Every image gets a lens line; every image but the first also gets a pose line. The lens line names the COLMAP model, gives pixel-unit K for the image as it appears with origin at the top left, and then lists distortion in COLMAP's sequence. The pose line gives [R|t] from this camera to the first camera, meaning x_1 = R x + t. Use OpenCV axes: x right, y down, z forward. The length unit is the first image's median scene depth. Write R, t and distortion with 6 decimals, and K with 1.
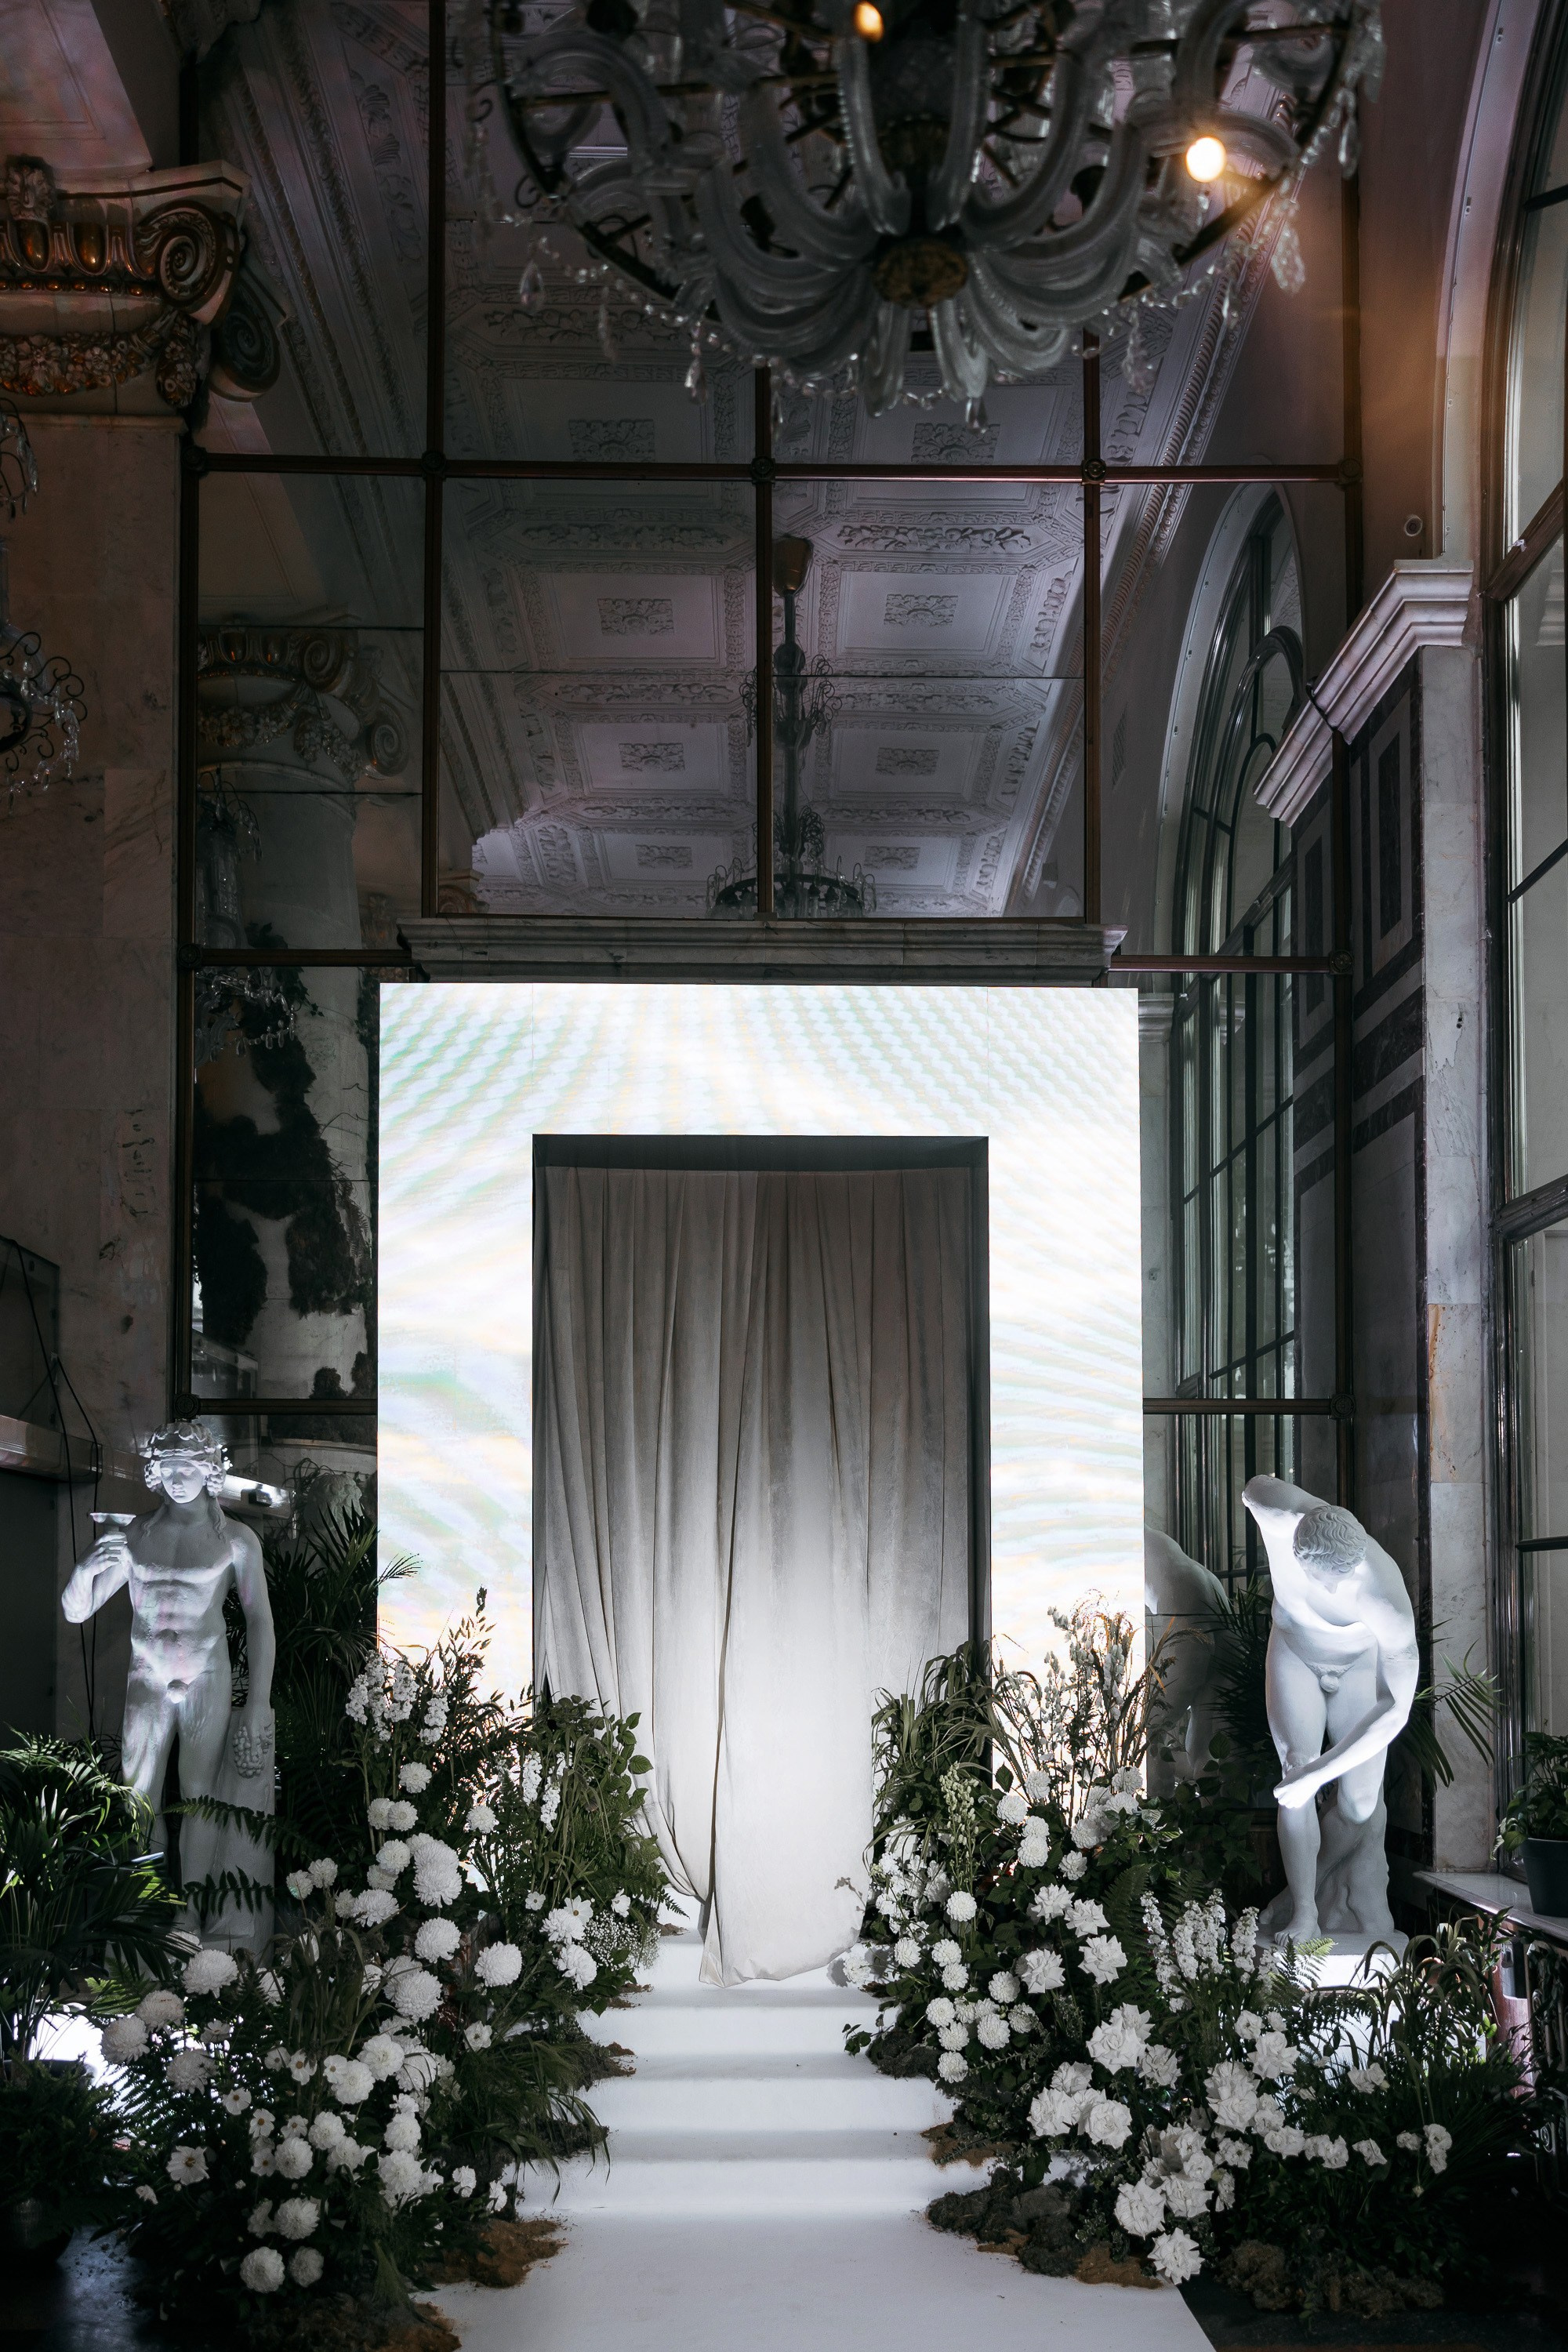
lens RADIAL K [[2065.7, 0, 782.4], [0, 2065.7, 1174.6], [0, 0, 1]] dist [0.004146, -0.009105]
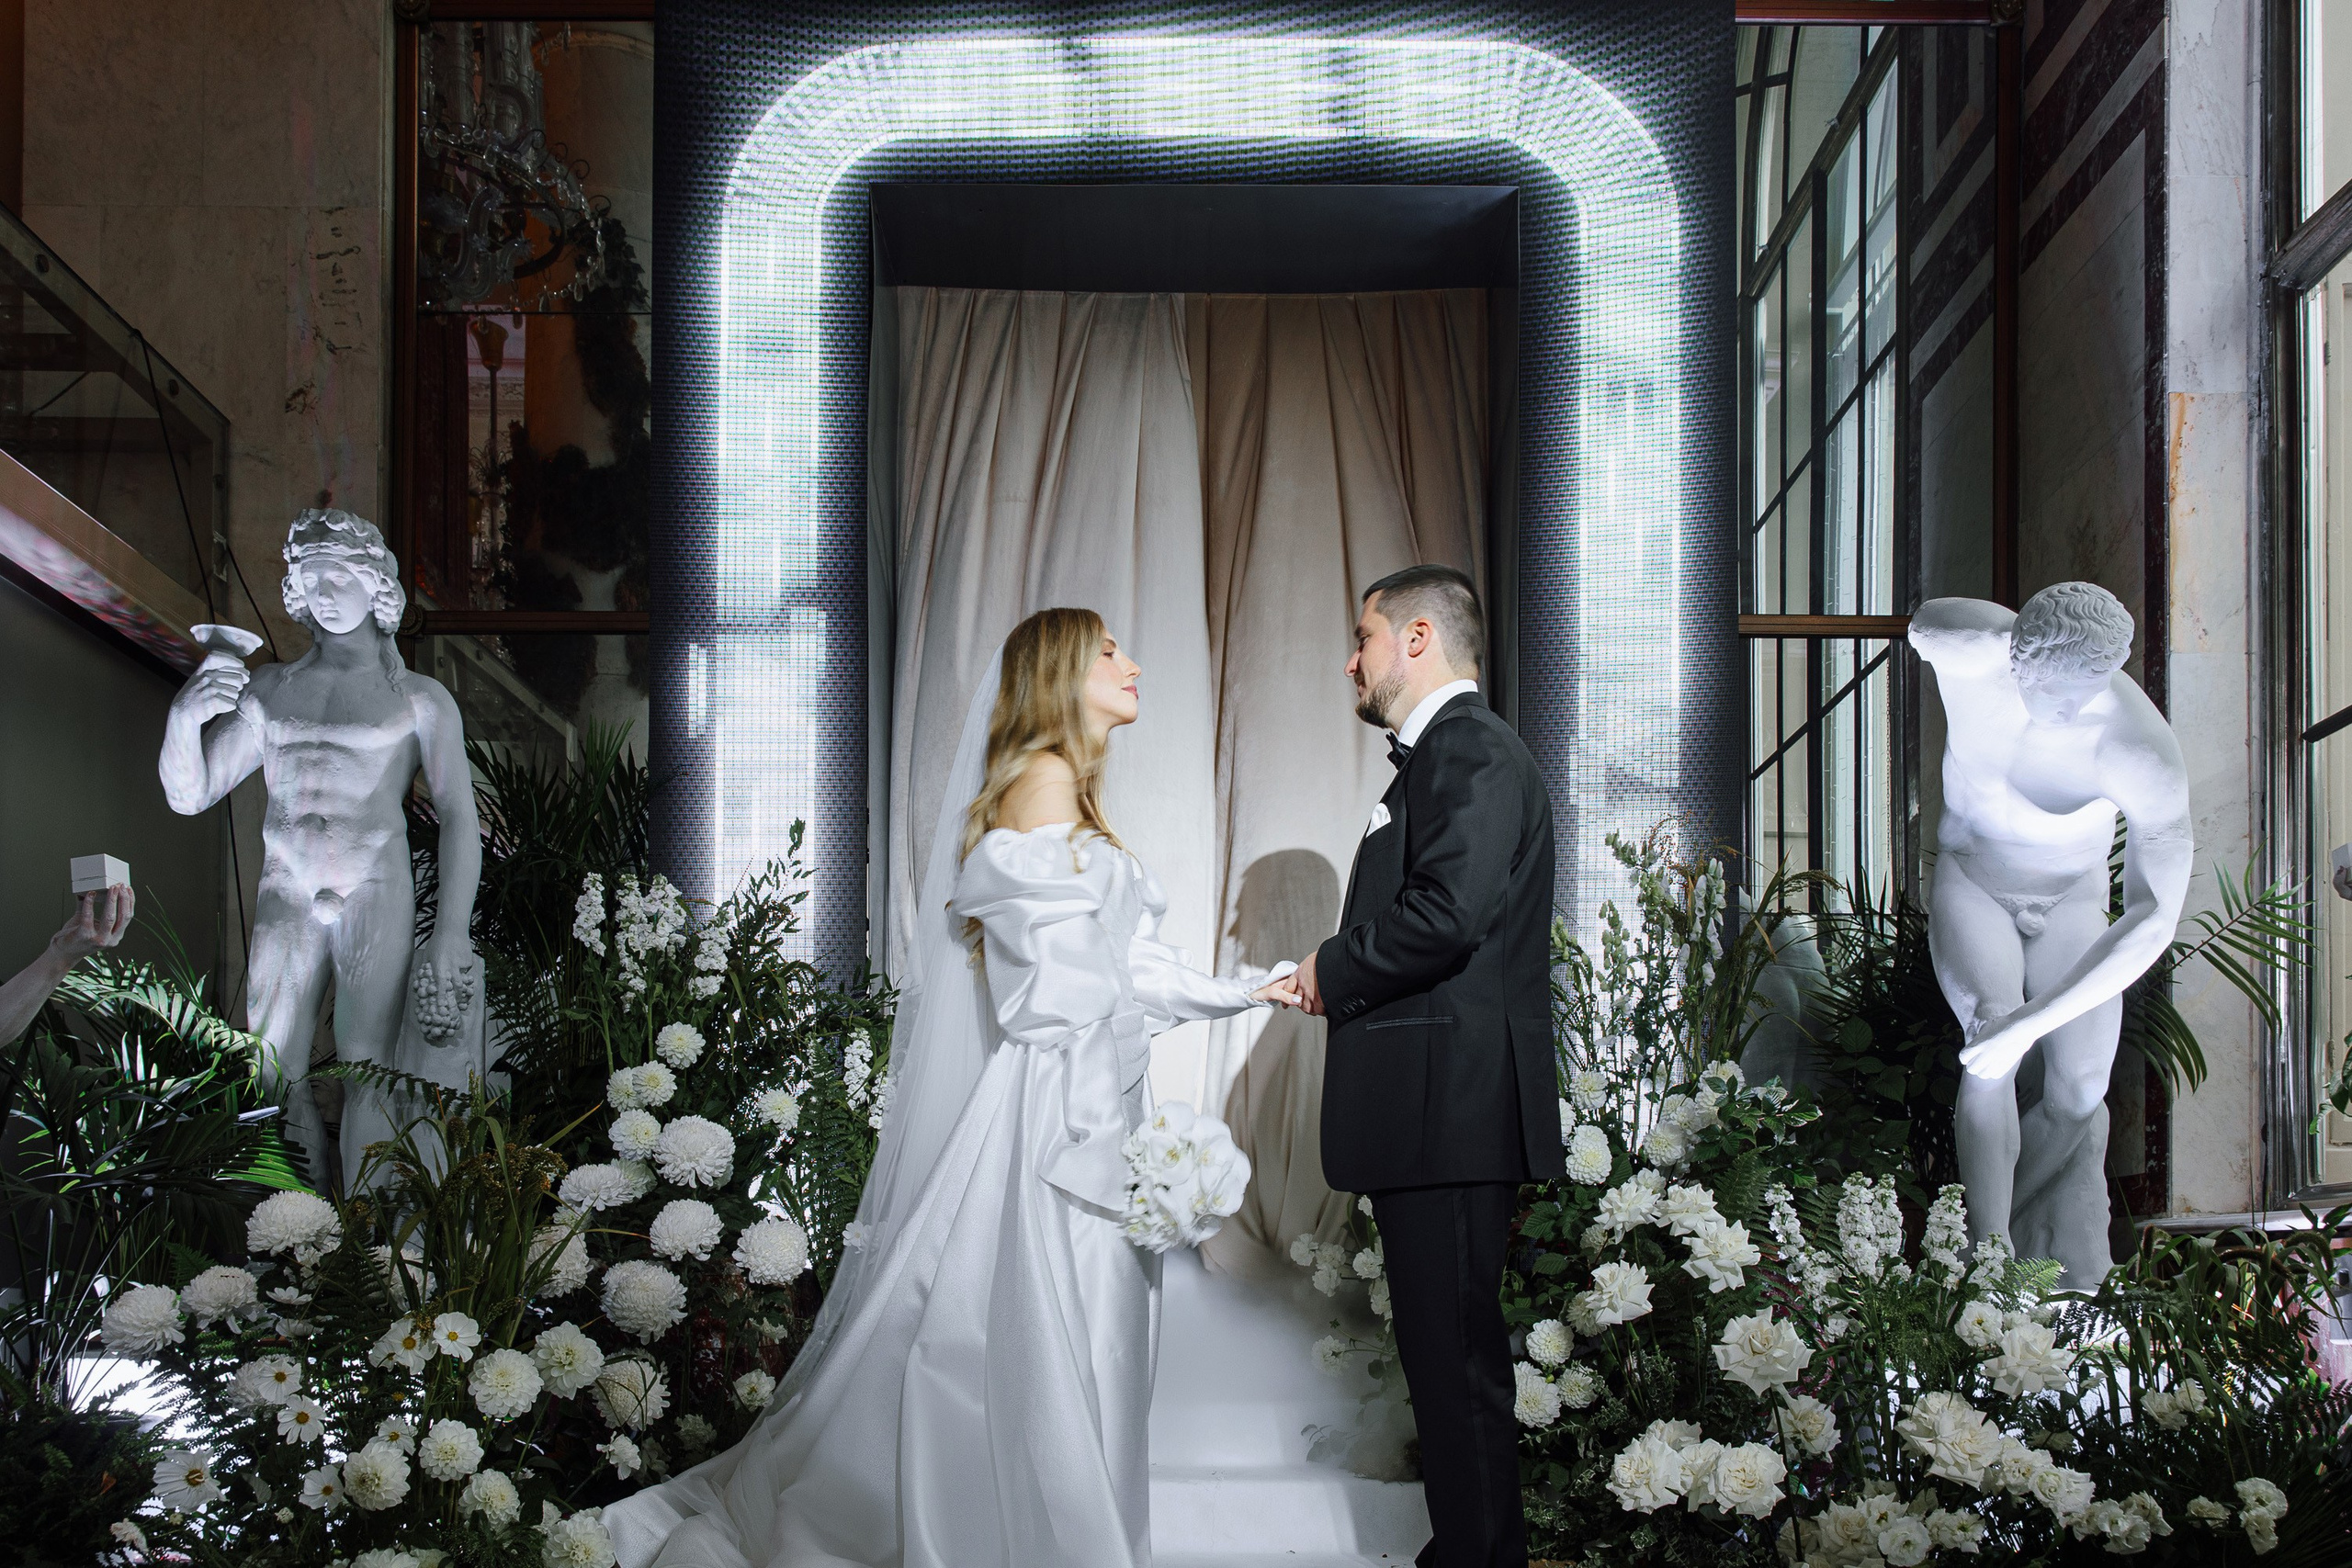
lens RADIAL K [[2223.2, 0, 1177.7], [0, 2223.2, 785.5], [0, 0, 1]] dist [-0.001727, 0.019296]
pose [[0.999735, 0.005771, -0.022287, 0.002435], [-0.005391, 0.999839, 0.017099, 0.196036], [0.022382, -0.016975, 0.999605, 0.276044]]
